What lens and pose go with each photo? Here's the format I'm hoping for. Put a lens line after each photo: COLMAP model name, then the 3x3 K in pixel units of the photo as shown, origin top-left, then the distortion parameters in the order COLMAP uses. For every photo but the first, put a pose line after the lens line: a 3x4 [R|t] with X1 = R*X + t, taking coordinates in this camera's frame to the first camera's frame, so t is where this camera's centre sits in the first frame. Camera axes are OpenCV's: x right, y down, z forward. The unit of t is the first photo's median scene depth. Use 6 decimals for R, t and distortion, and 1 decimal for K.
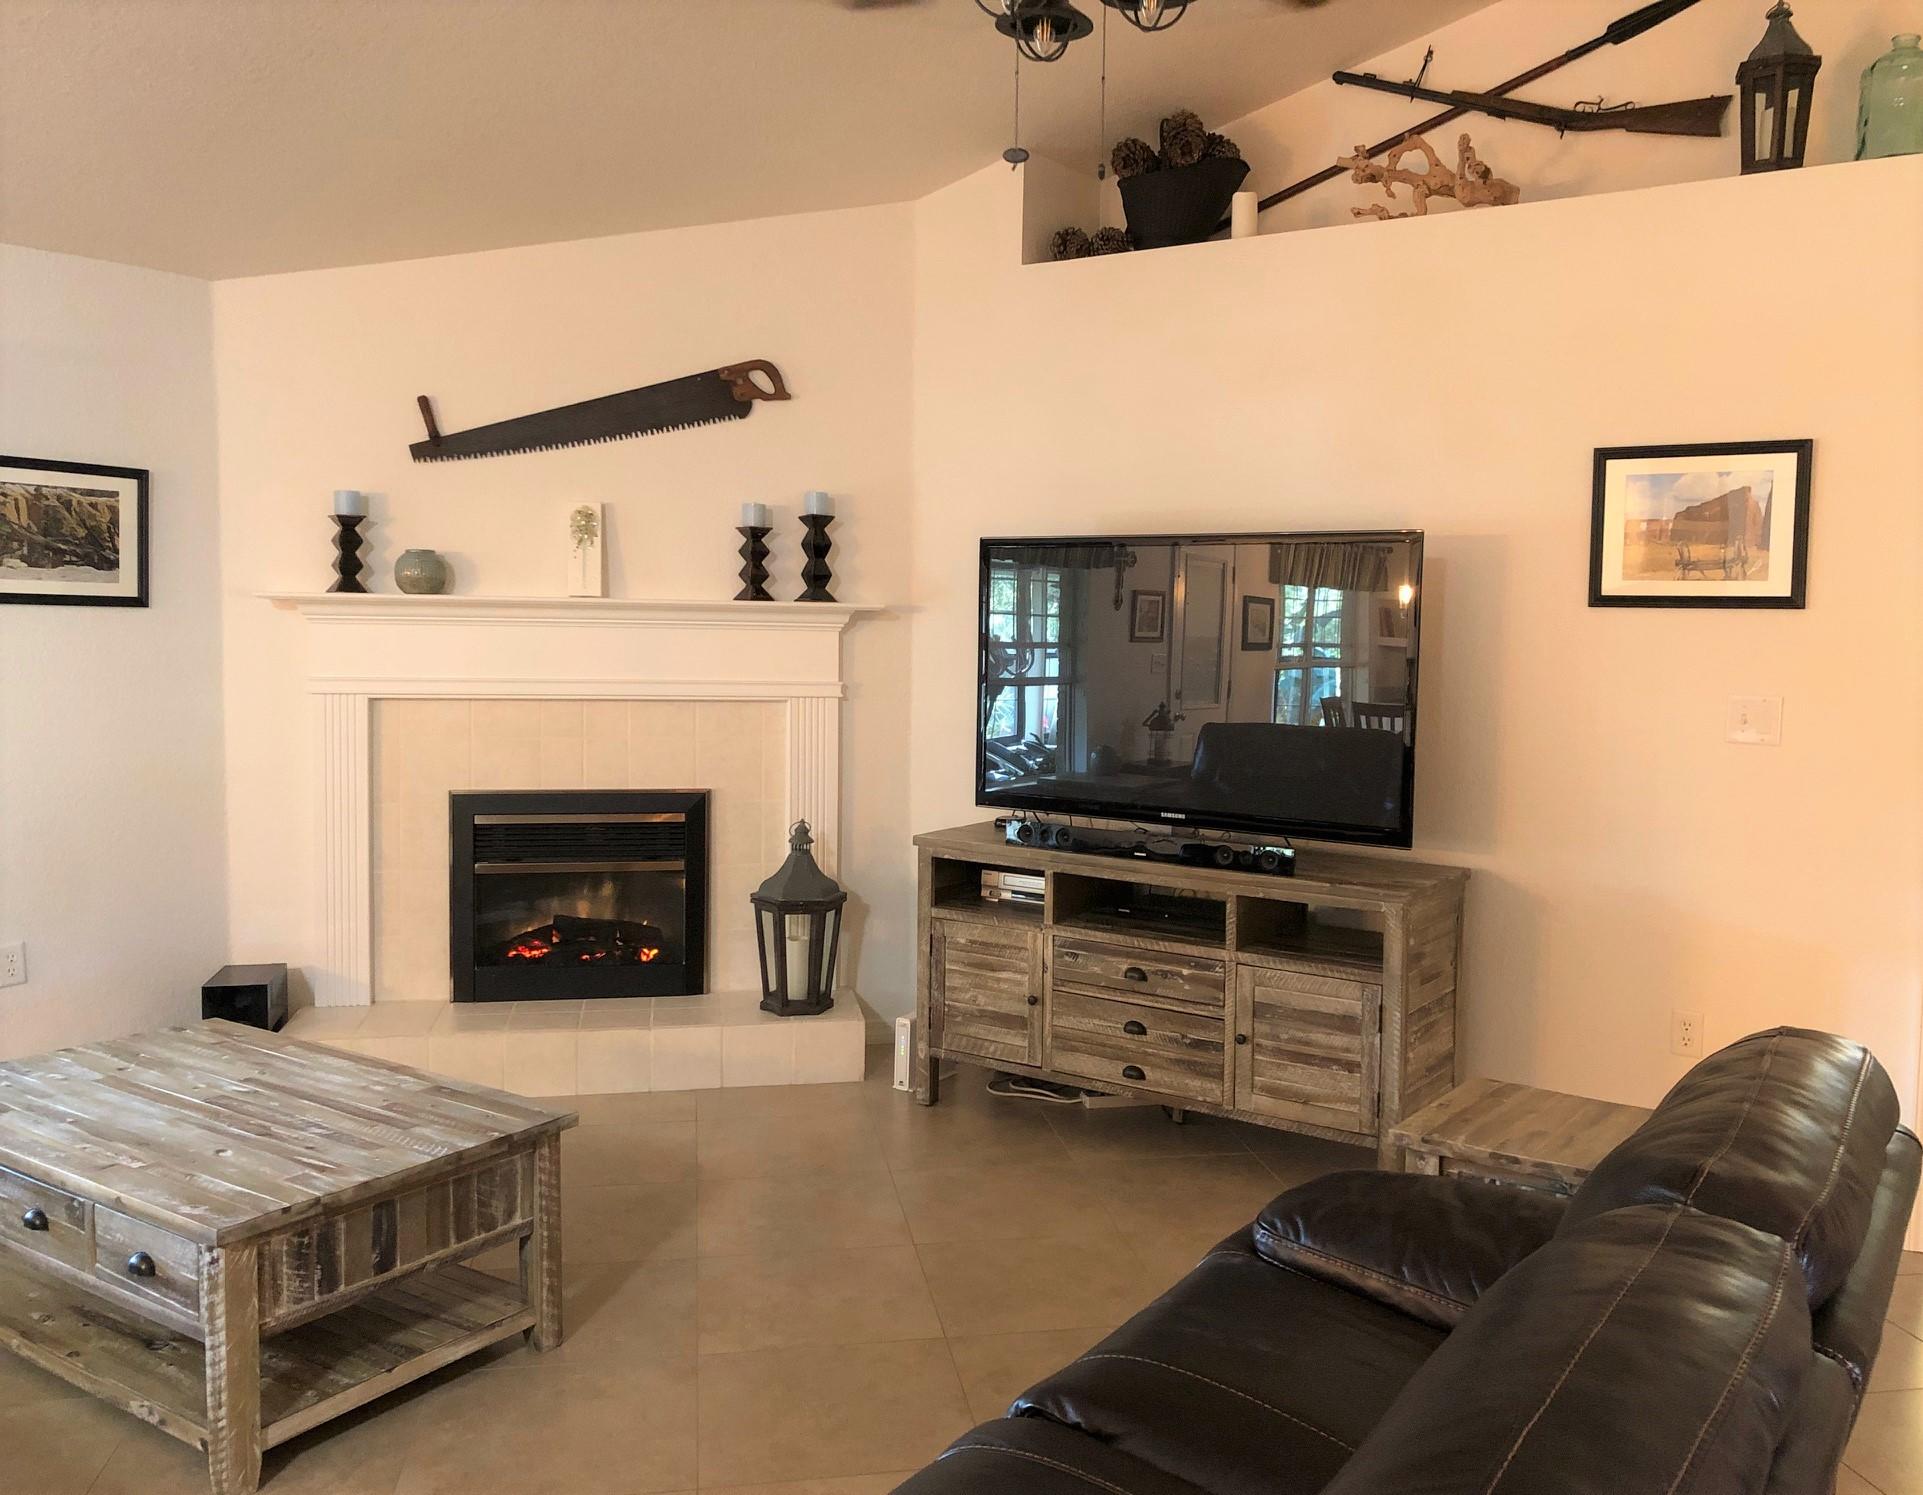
lens RADIAL K [[1642.6, 0, 1014.5], [0, 1642.6, 728.0], [0, 0, 1]] dist [0.039772, -0.066384]
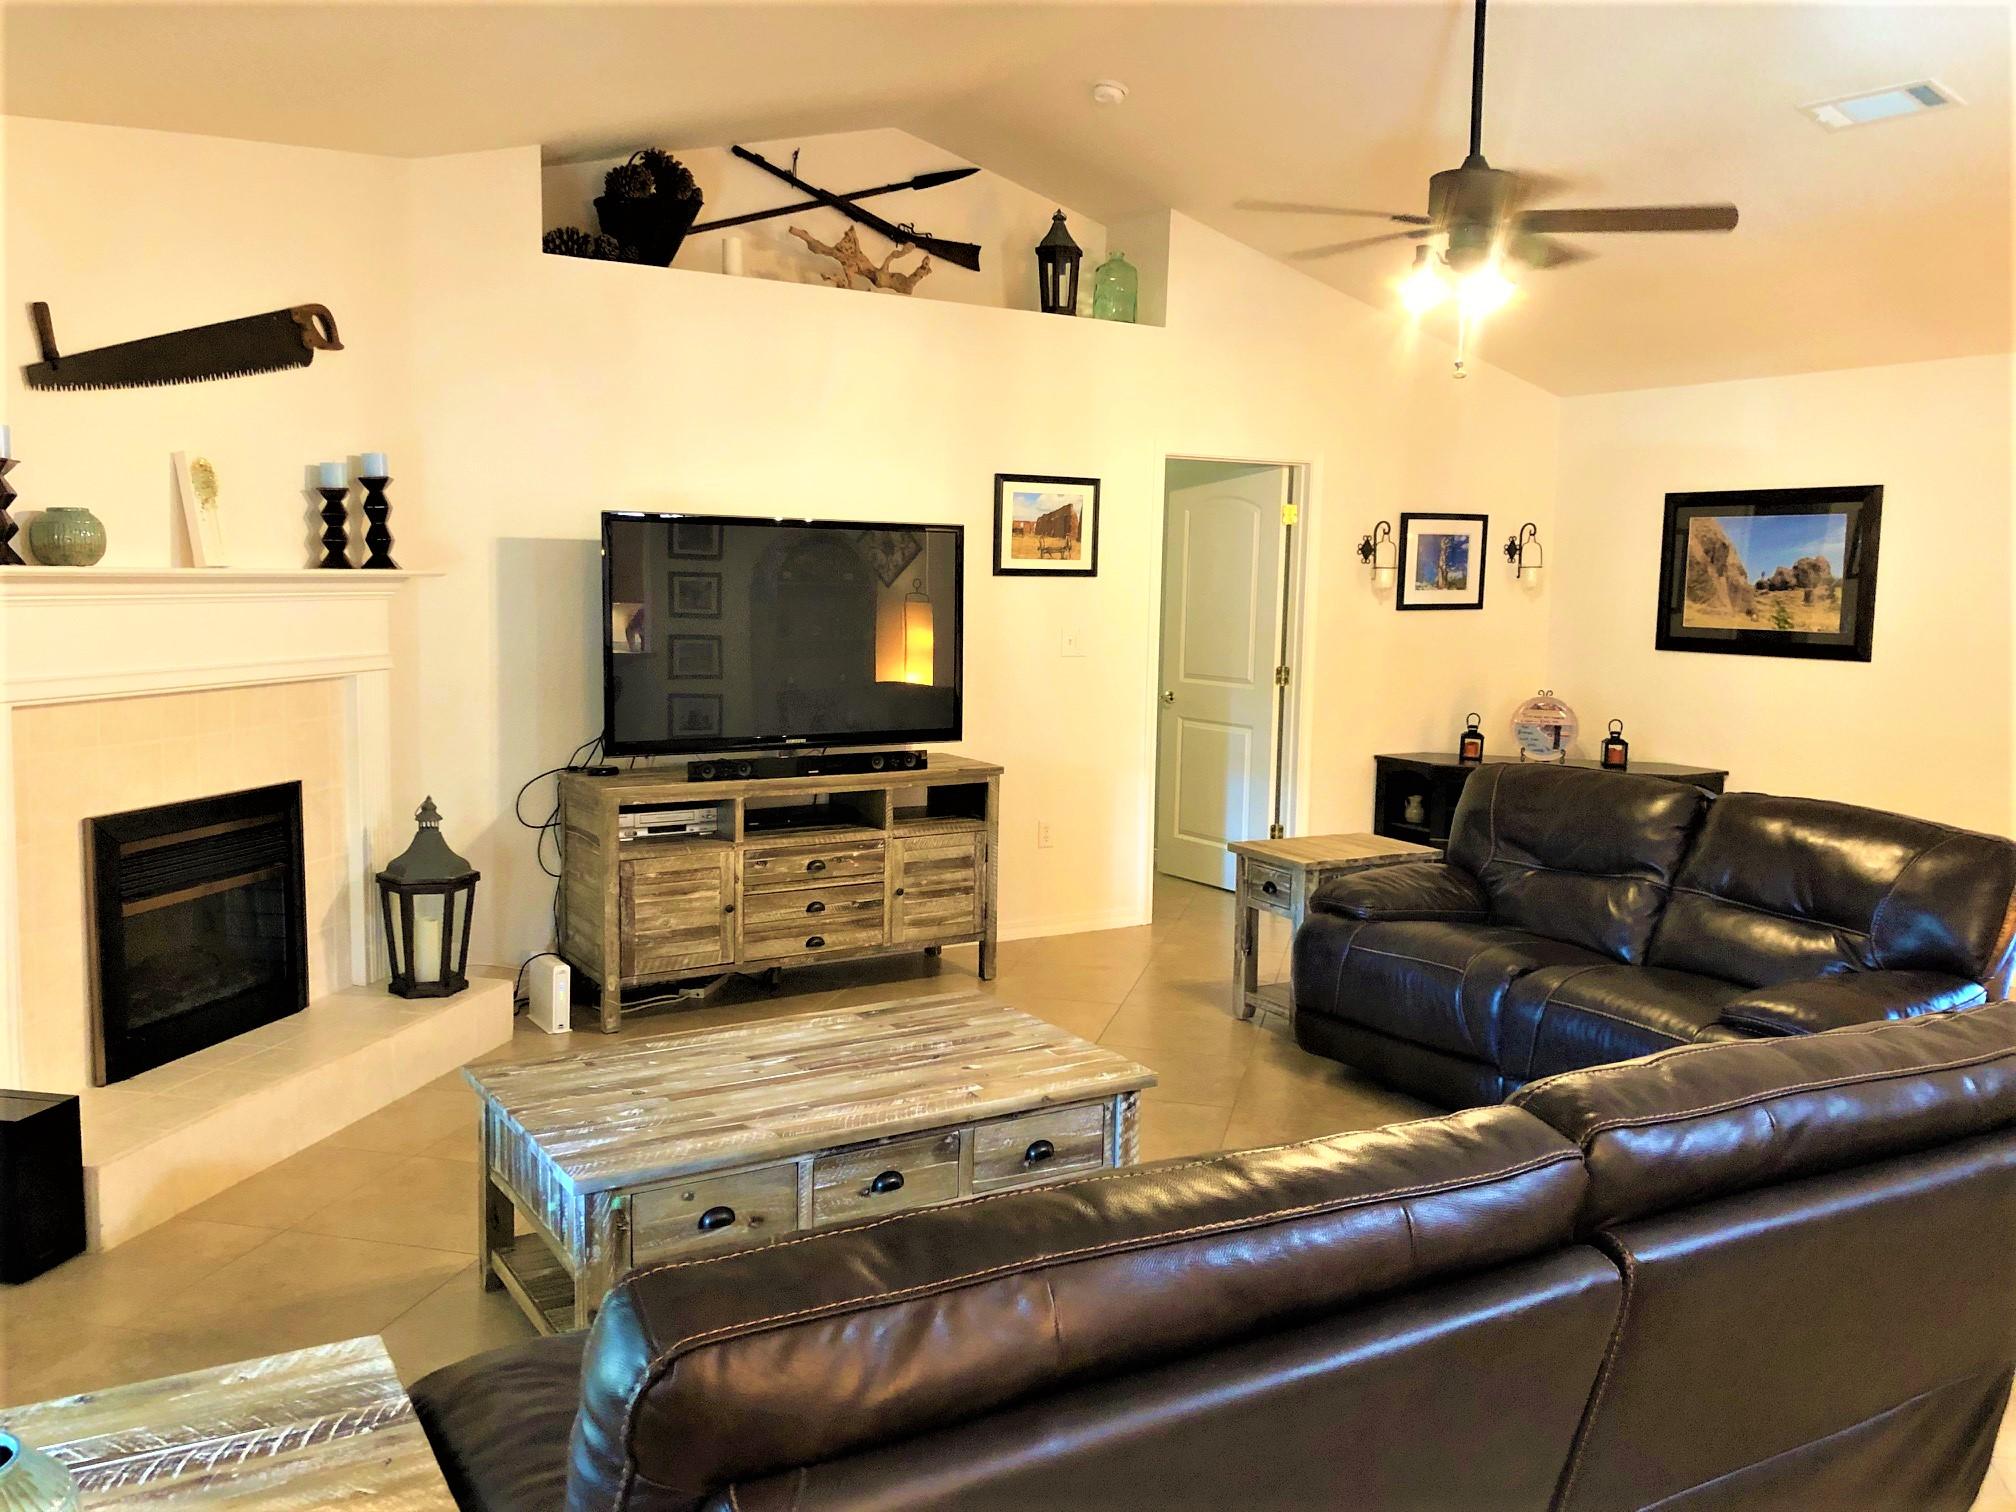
lens RADIAL K [[1634.3, 0, 1011.5], [0, 1634.3, 750.1], [0, 0, 1]] dist [0.022107, -0.032928]
pose [[0.413831, -0.106390, 0.904116, -0.919033], [0.055017, 0.994255, 0.091815, -0.043823], [-0.908690, 0.011746, 0.417306, 0.301530]]
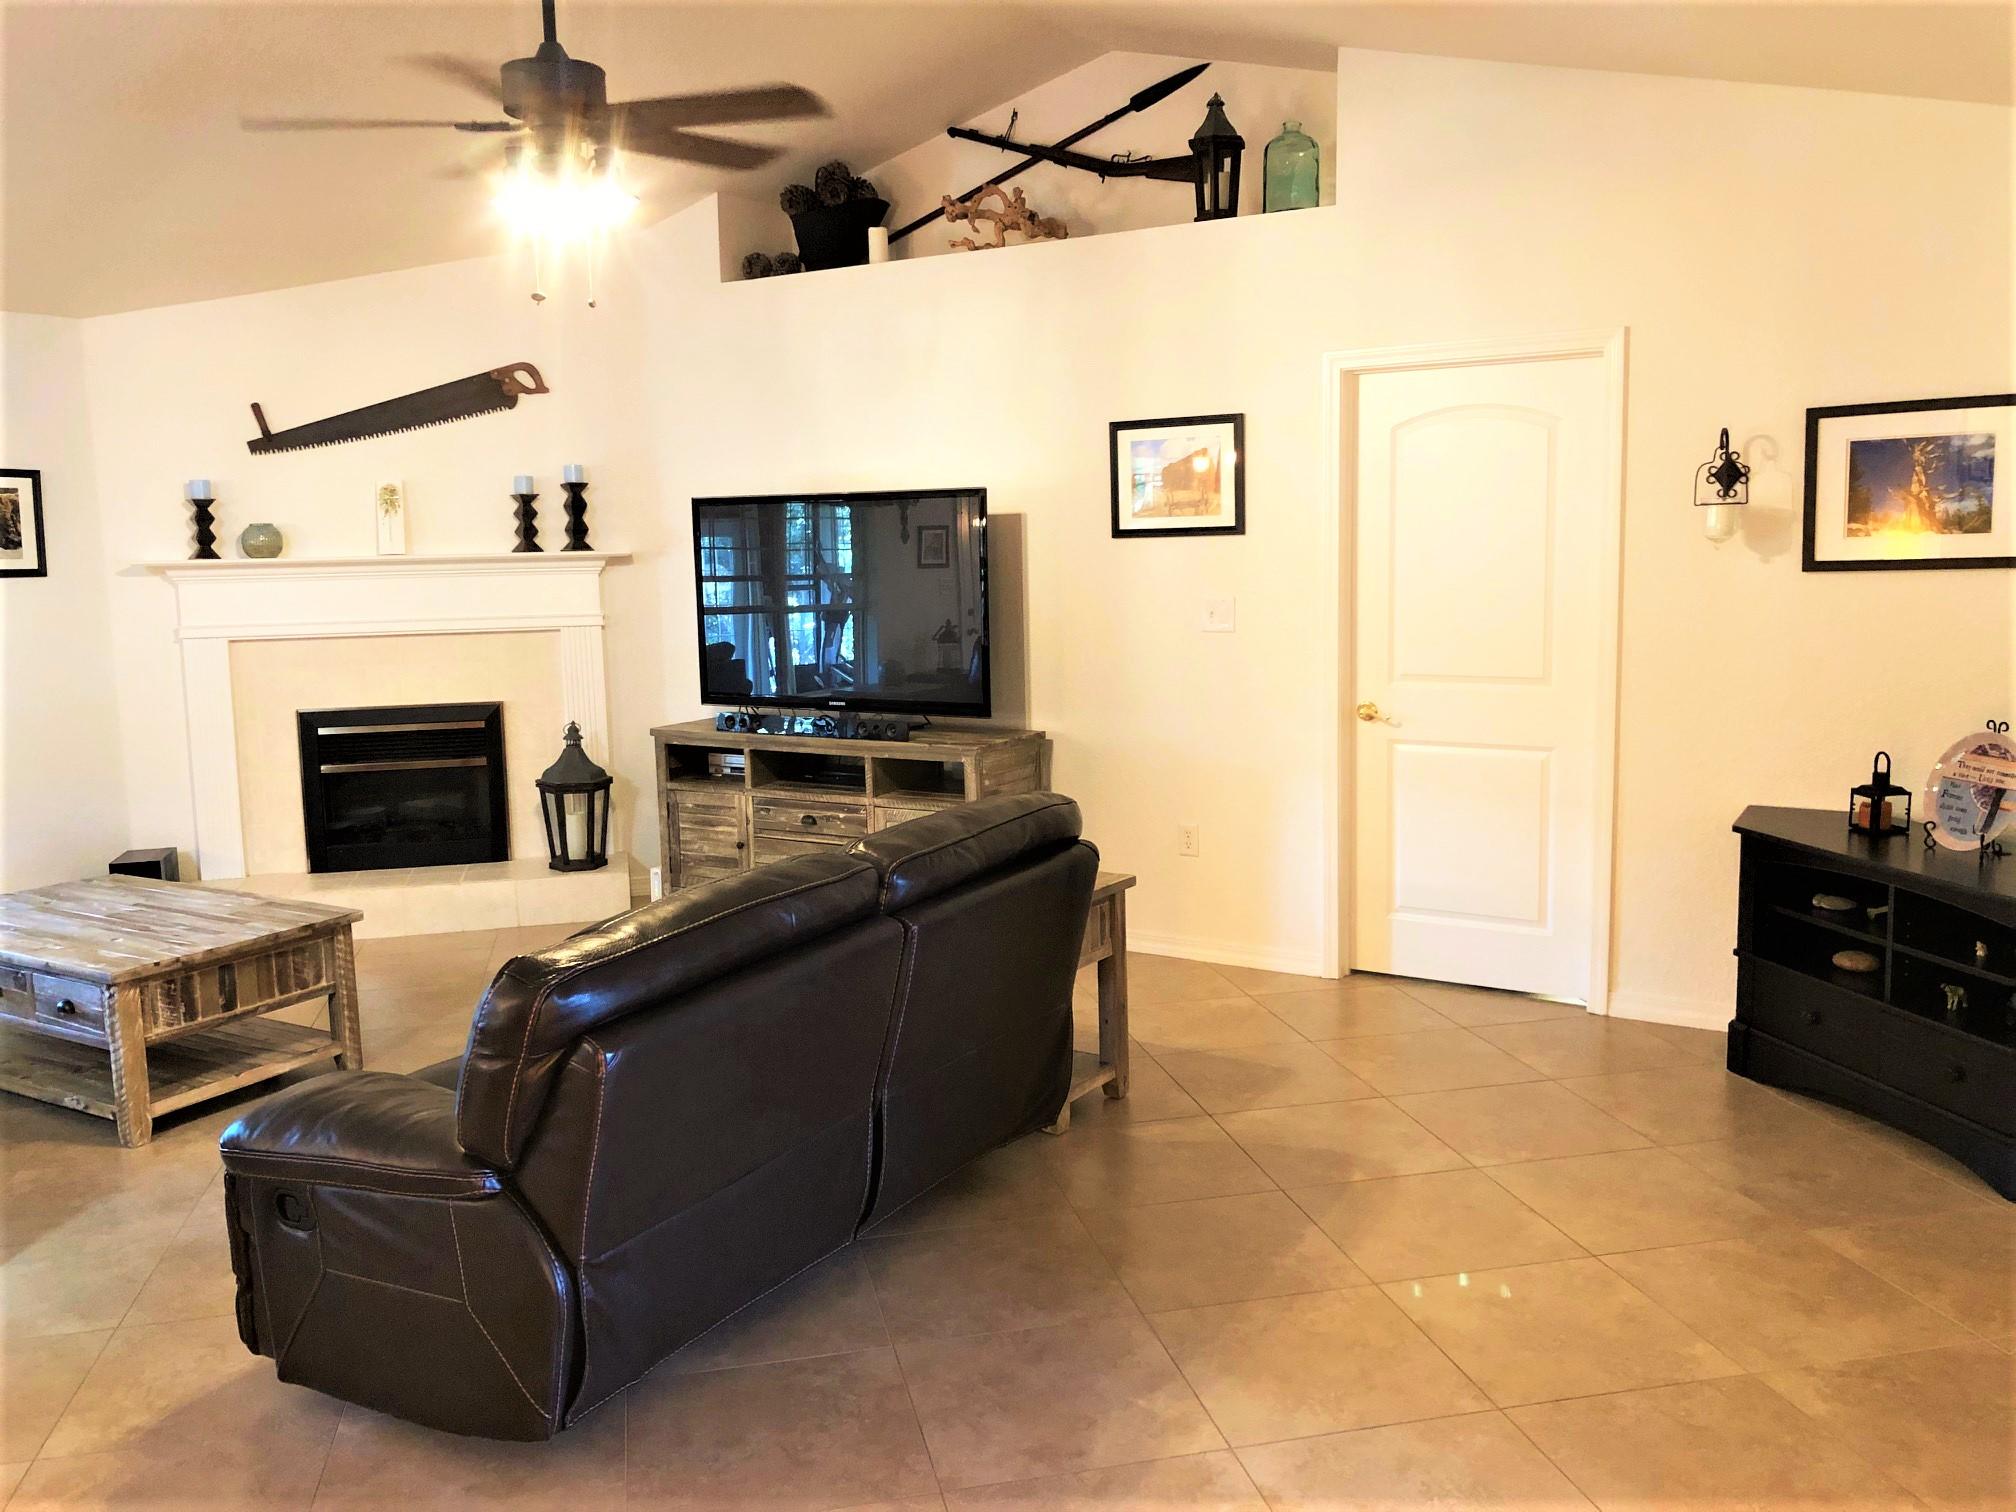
lens RADIAL K [[1634.3, 0, 1013.7], [0, 1634.3, 743.1], [0, 0, 1]] dist [0.022107, -0.032928]
pose [[0.998466, -0.042274, 0.035744, 0.183320], [0.040228, 0.997613, 0.056128, 0.015829], [-0.038031, -0.054604, 0.997784, -0.323556]]
